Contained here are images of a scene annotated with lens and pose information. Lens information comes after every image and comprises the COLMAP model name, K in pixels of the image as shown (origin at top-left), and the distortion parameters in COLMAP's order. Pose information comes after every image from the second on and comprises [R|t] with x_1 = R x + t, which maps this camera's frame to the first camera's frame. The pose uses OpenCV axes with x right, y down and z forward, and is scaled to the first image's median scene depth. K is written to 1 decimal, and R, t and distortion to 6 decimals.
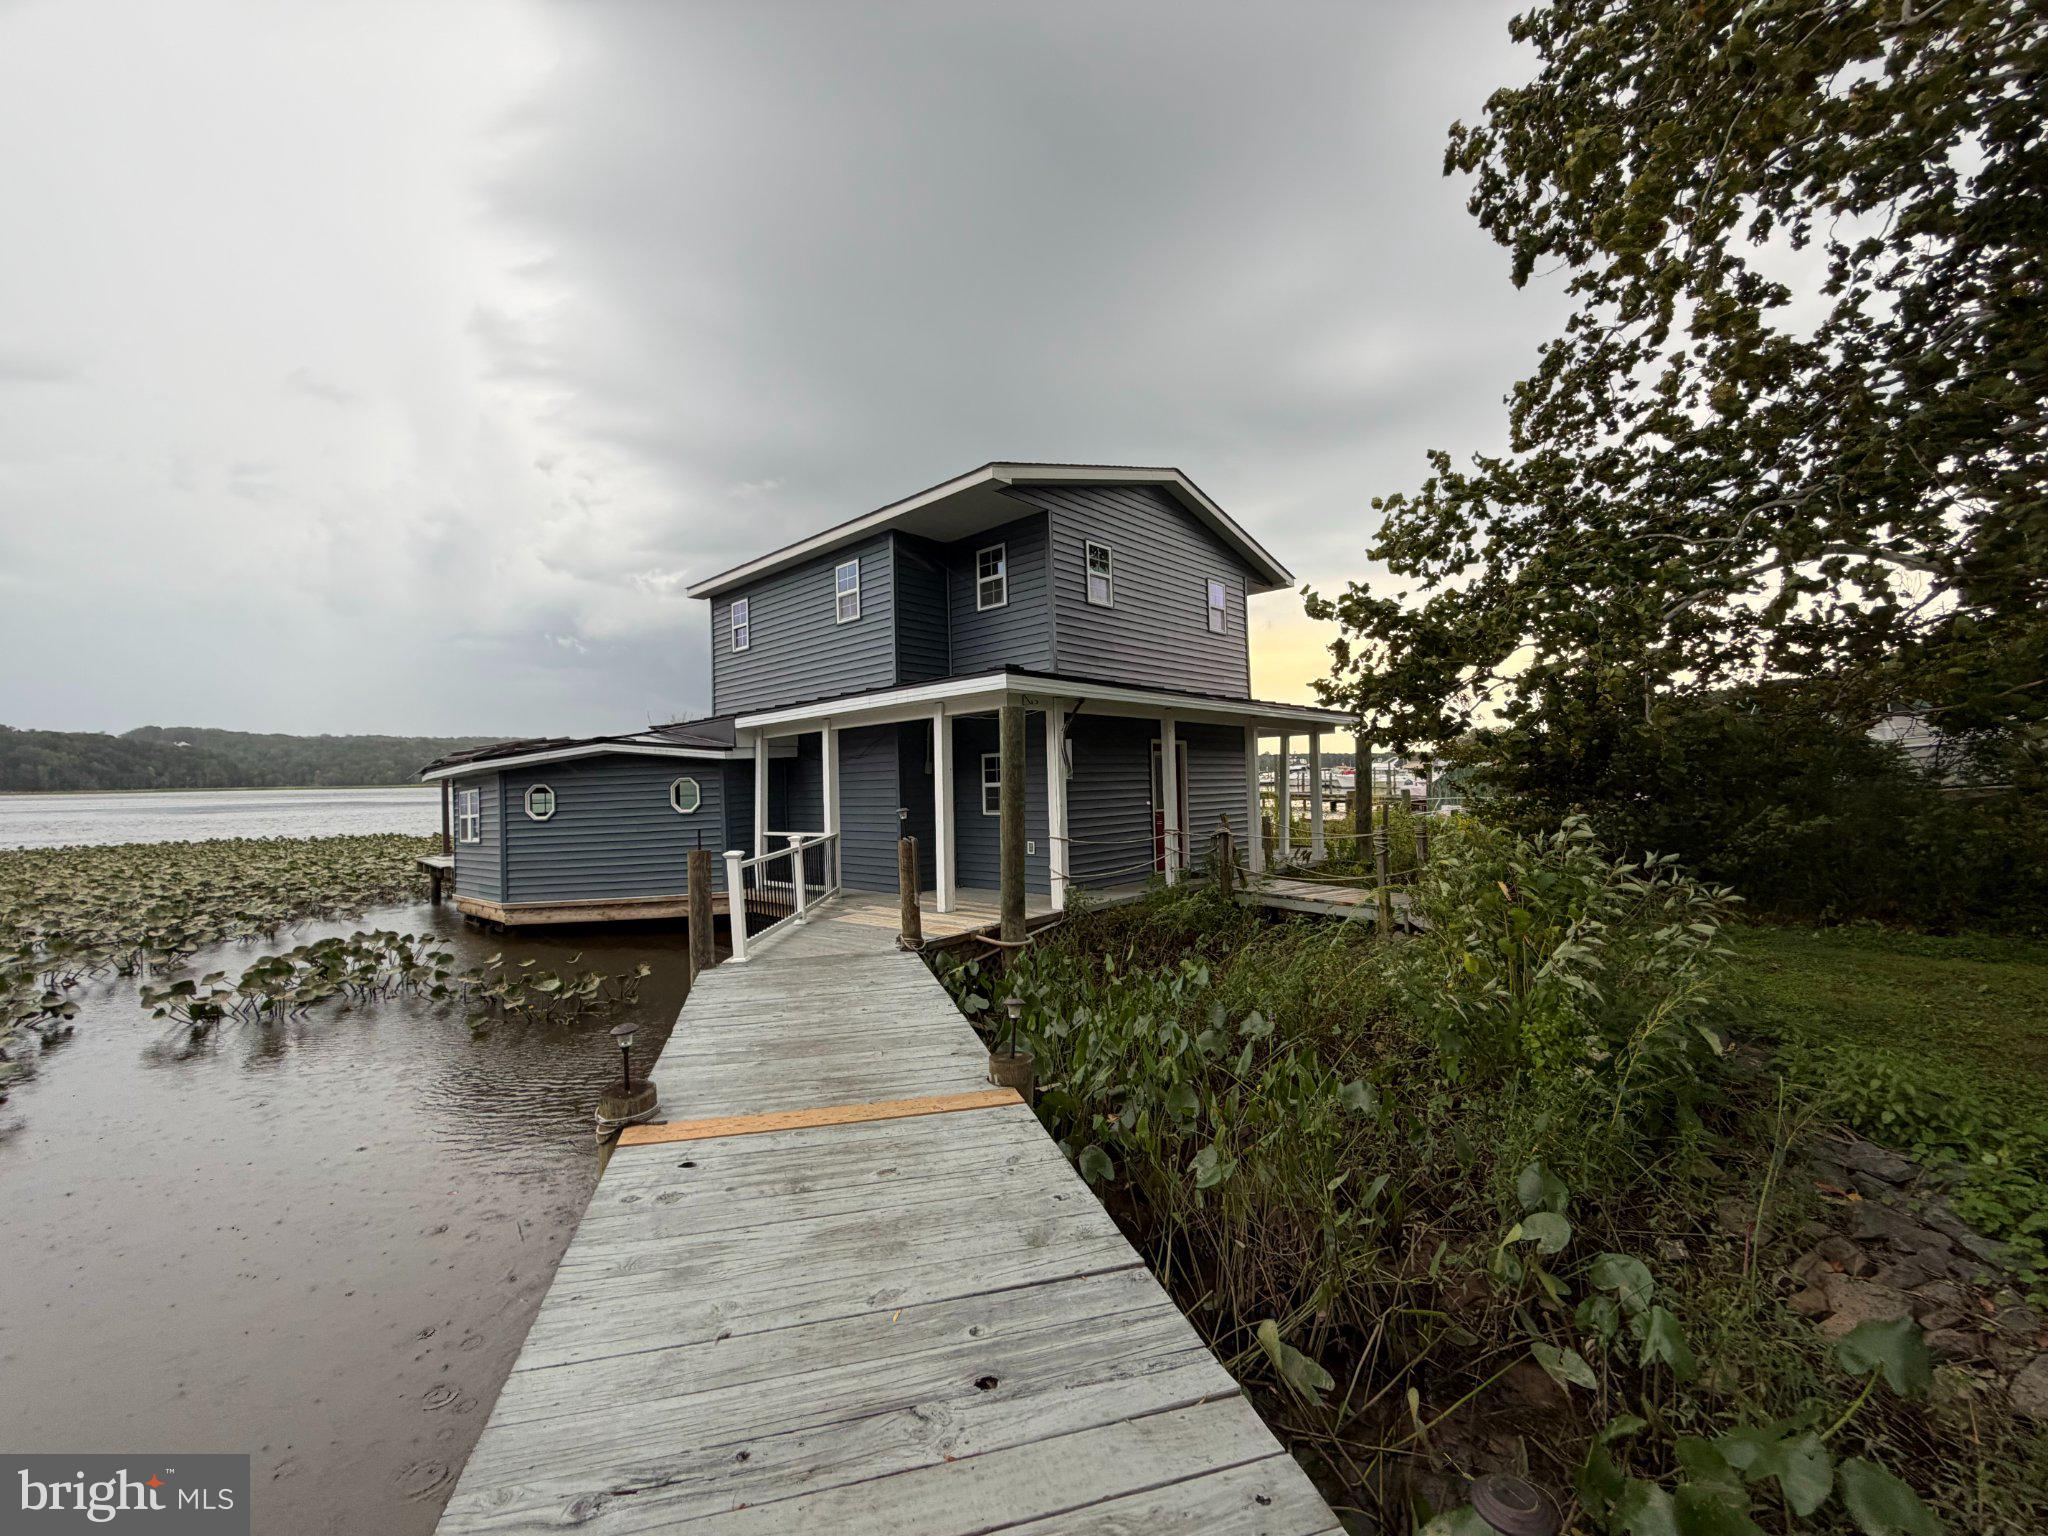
lens RADIAL K [[826.9, 0, 1030.7], [0, 826.9, 771.1], [0, 0, 1]] dist [0.002497, -0.000748]
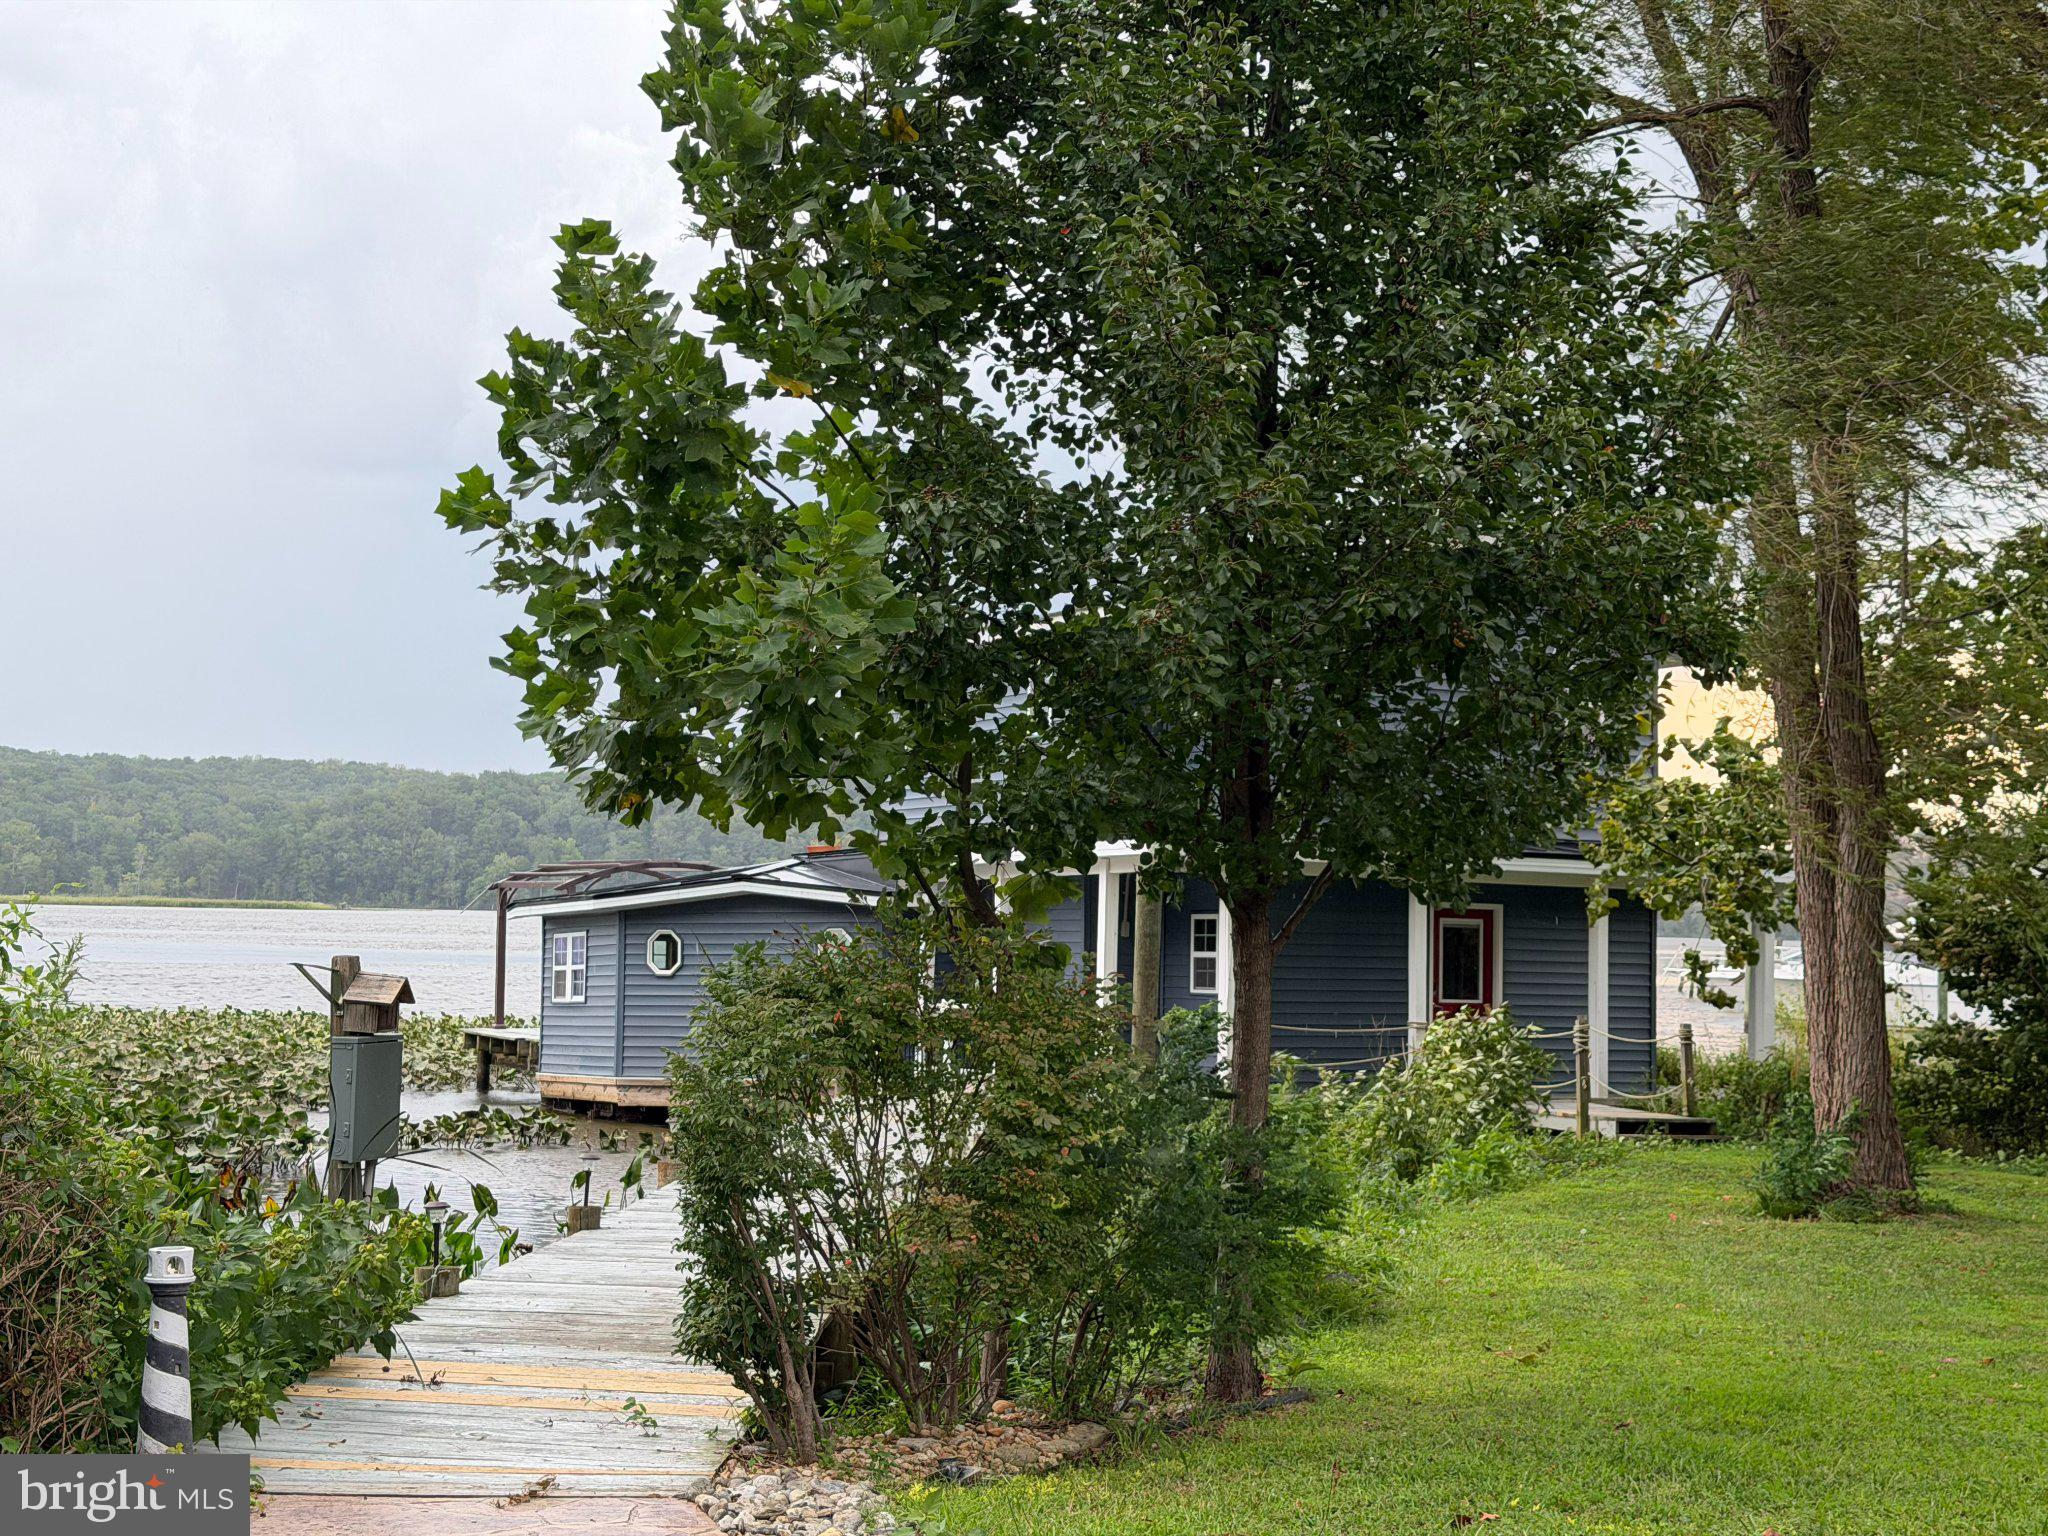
lens RADIAL K [[2874.4, 0, 1023.5], [0, 2874.4, 769.8], [0, 0, 1]] dist [0.018102, 0.000000]
pose [[0.948558, 0.021753, -0.315855, 0.599850], [-0.036803, 0.998450, -0.041760, -0.034827], [0.314457, 0.051236, 0.947888, -1.508841]]
